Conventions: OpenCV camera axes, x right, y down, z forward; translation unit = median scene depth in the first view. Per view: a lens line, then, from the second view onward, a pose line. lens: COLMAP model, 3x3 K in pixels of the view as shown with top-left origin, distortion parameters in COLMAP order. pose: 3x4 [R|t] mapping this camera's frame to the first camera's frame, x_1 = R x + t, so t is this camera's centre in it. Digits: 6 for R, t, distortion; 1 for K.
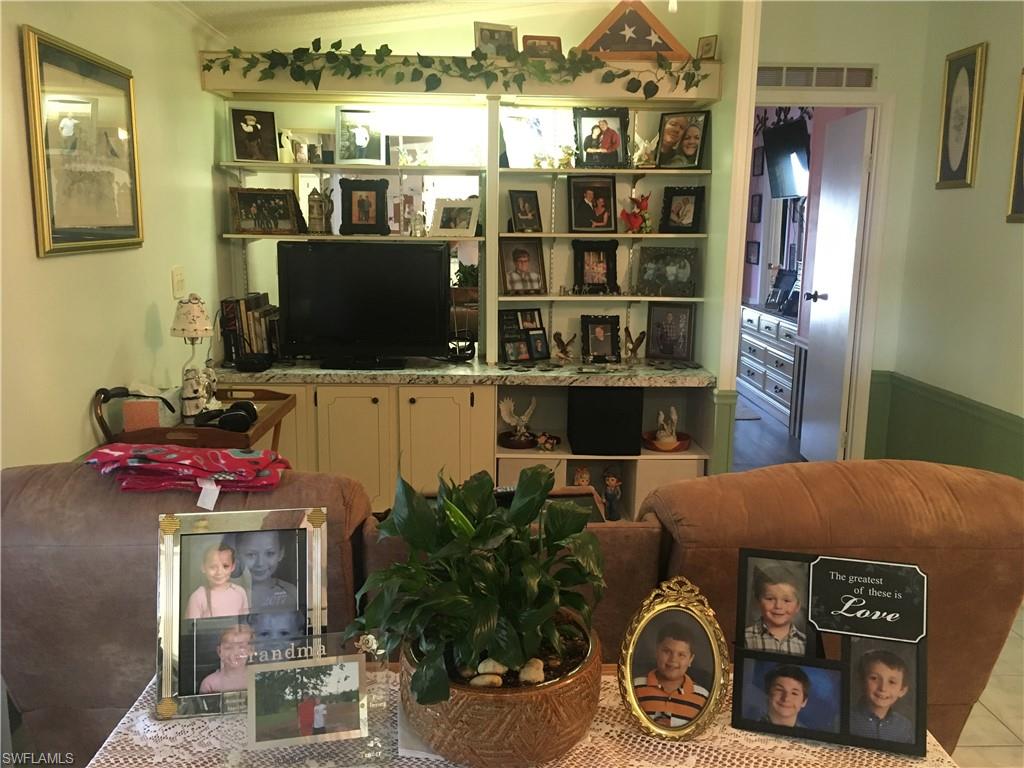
lens RADIAL K [[867.4, 0, 509.5], [0, 867.4, 387.1], [0, 0, 1]] dist [0.065677, -0.087207]
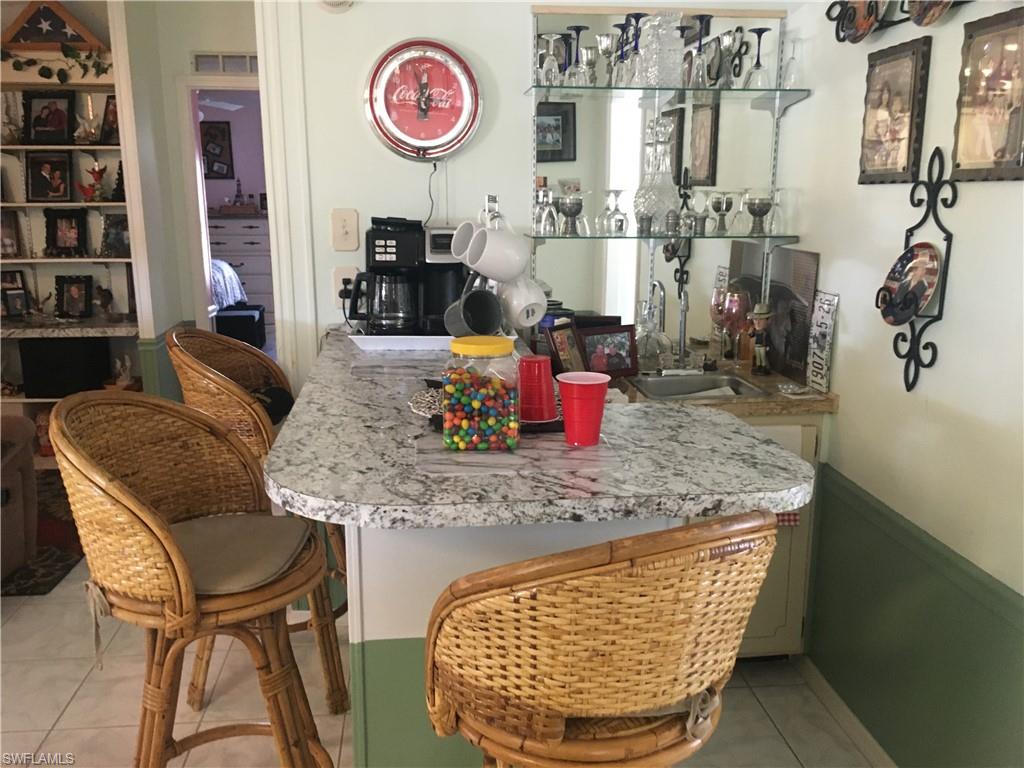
lens RADIAL K [[867.4, 0, 521.0], [0, 867.4, 388.4], [0, 0, 1]] dist [0.065677, -0.087207]
pose [[0.997125, -0.027077, 0.070773, 0.622078], [0.024327, 0.998926, 0.039428, 0.033886], [-0.071765, -0.037593, 0.996713, -0.187683]]
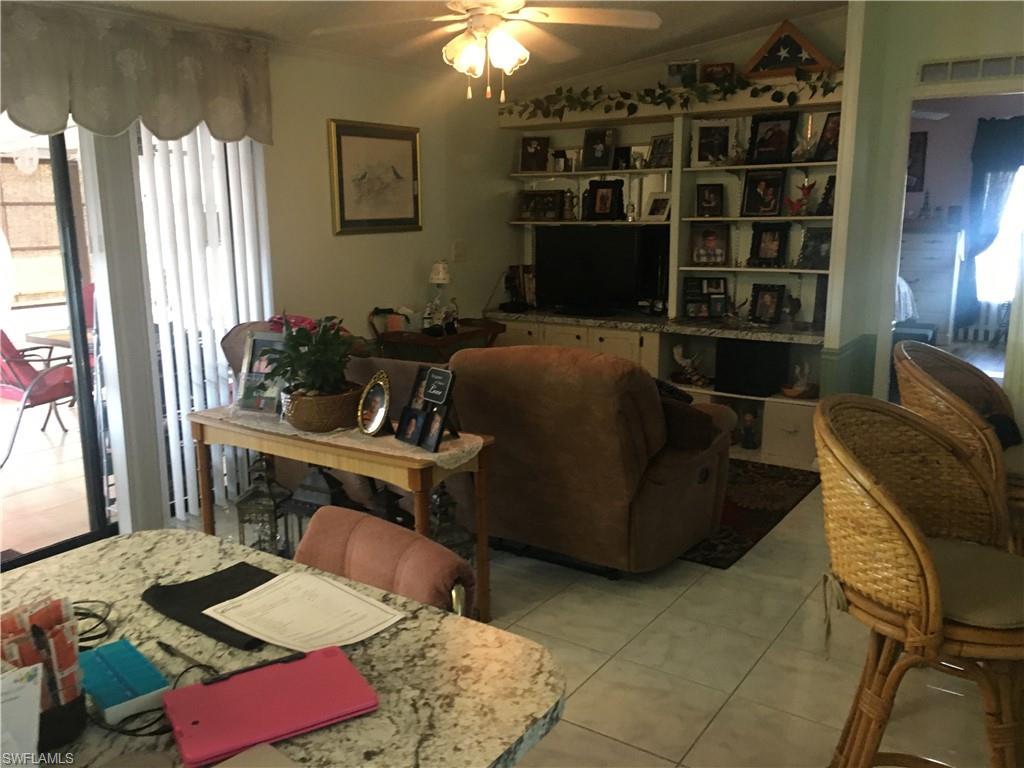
lens RADIAL K [[867.4, 0, 513.3], [0, 867.4, 391.6], [0, 0, 1]] dist [0.065677, -0.087207]
pose [[0.805823, 0.103887, -0.582972, 0.565426], [-0.091342, 0.994514, 0.050967, 0.038708], [0.585069, 0.012179, 0.810892, -0.206520]]
